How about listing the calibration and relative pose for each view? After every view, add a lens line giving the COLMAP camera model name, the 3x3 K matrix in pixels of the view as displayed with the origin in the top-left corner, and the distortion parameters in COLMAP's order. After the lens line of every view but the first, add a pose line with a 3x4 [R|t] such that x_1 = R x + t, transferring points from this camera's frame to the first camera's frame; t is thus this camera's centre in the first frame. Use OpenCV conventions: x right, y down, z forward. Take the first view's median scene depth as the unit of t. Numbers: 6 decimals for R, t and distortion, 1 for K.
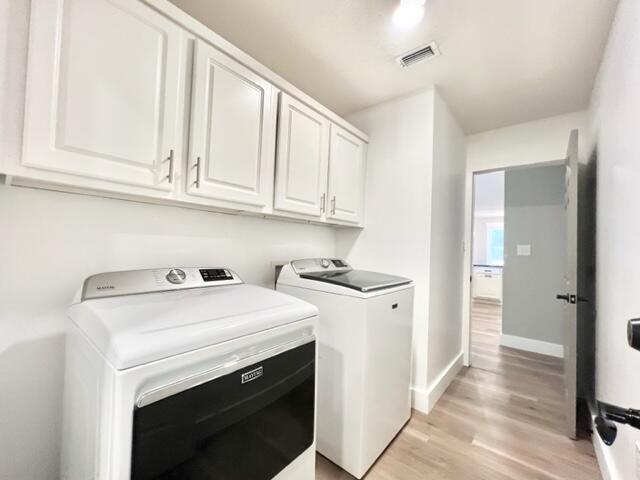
lens RADIAL K [[258.5, 0, 320.0], [0, 258.5, 240.0], [0, 0, 1]] dist [-0.000246, 0.000046]
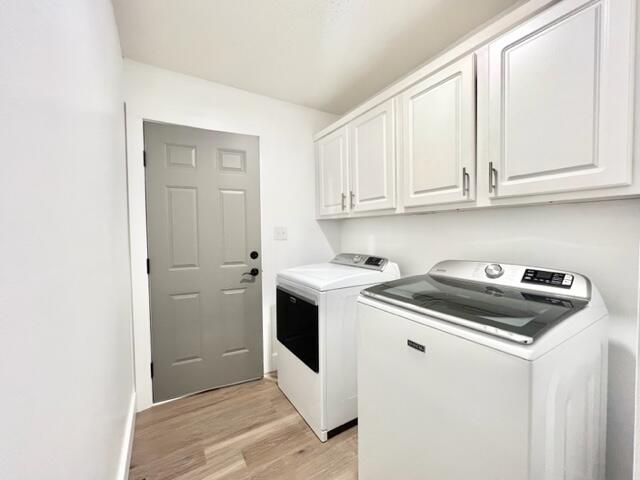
lens RADIAL K [[258.5, 0, 320.0], [0, 258.5, 240.0], [0, 0, 1]] dist [-0.000246, 0.000046]
pose [[-0.295701, 0.001497, -0.955279, 0.927163], [0.024763, 0.999675, -0.006099, 0.008876], [0.954960, -0.025459, -0.295642, 0.970128]]
